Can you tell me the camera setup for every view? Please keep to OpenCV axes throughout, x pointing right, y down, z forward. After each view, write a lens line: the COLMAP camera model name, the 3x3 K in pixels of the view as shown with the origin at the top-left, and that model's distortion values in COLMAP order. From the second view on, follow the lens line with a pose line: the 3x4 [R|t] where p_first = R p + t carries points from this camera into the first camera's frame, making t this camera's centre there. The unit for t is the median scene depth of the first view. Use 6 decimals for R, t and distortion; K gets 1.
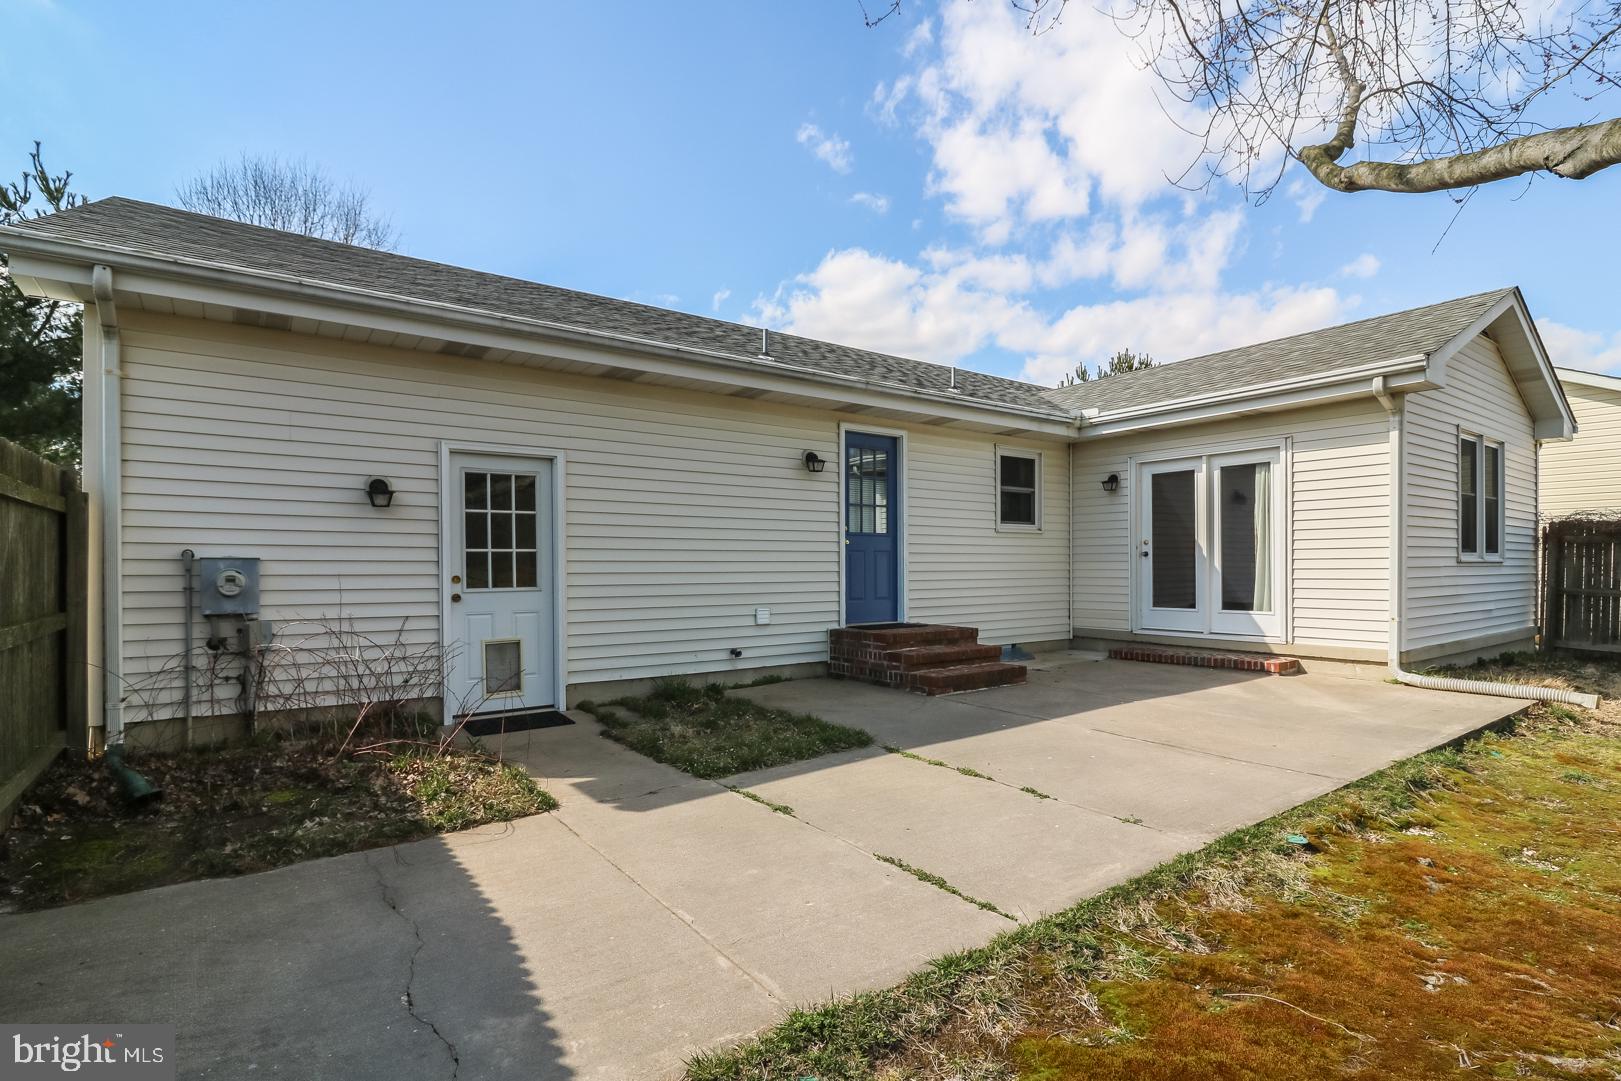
lens RADIAL K [[757.8, 0, 810.5], [0, 757.8, 563.1], [0, 0, 1]] dist [-0.000330, -0.000146]
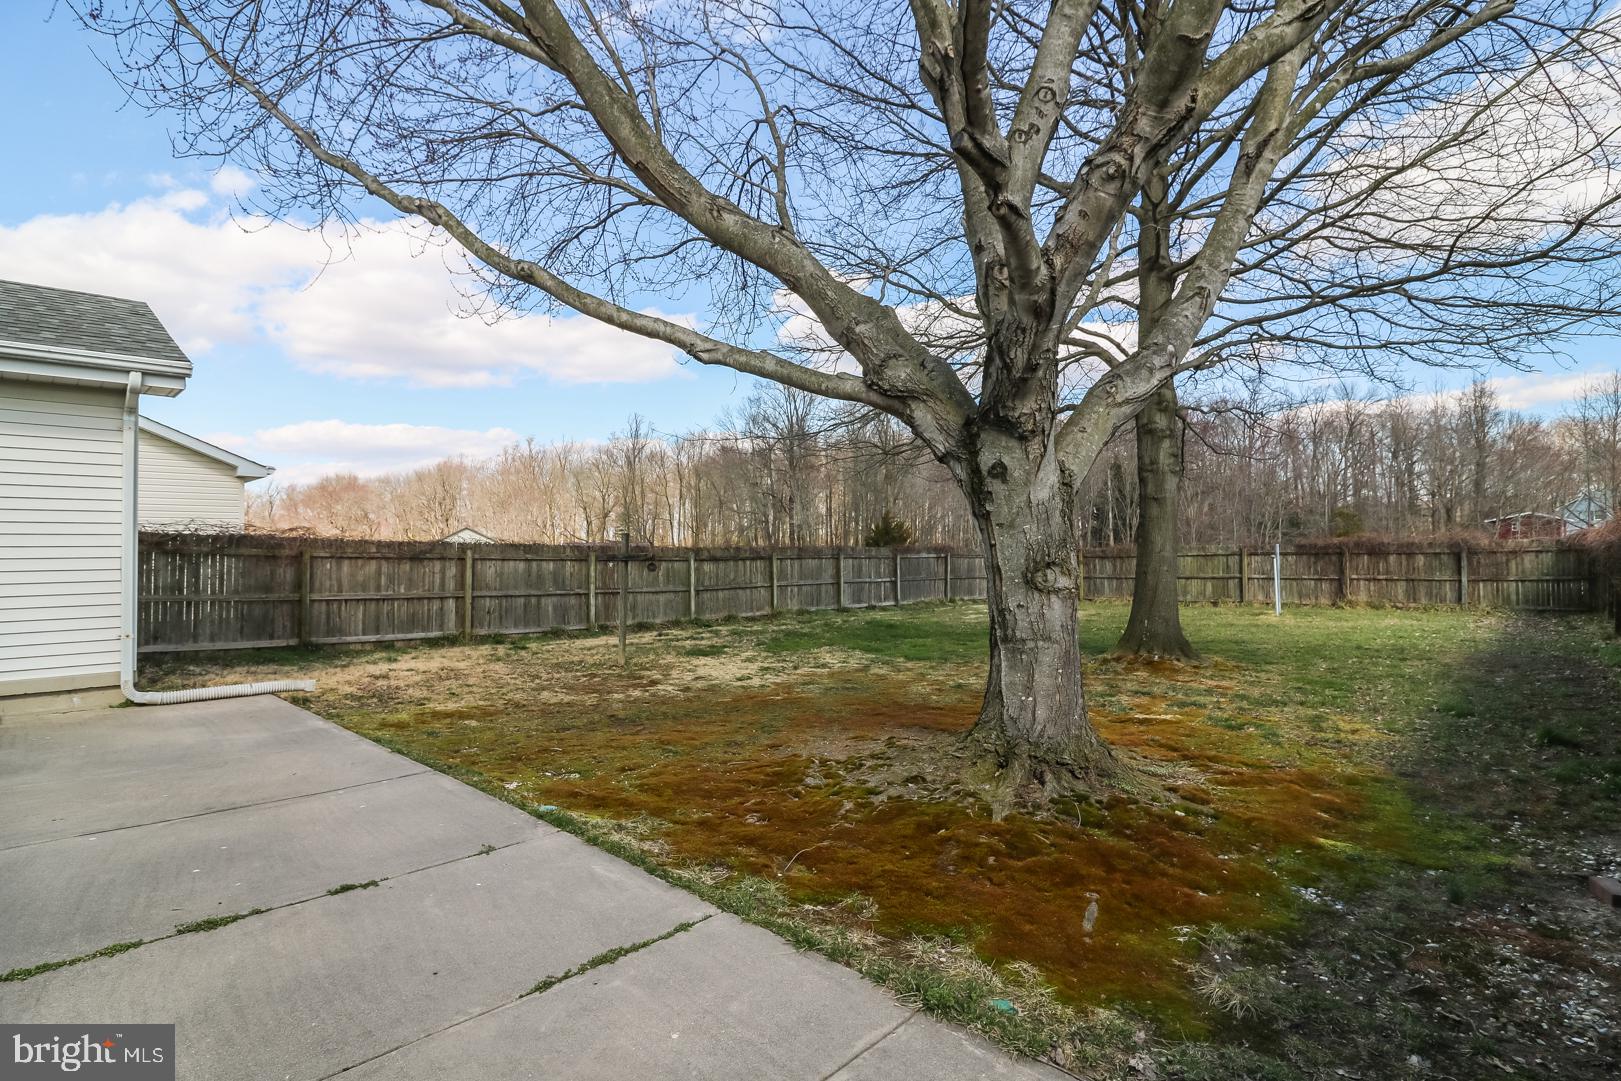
lens RADIAL K [[757.8, 0, 810.5], [0, 757.8, 563.1], [0, 0, 1]] dist [-0.000330, -0.000146]
pose [[-0.161151, 0.001273, 0.986929, -0.498622], [0.002733, 0.999996, -0.000843, -0.021764], [-0.986926, 0.002561, -0.161154, 0.619604]]
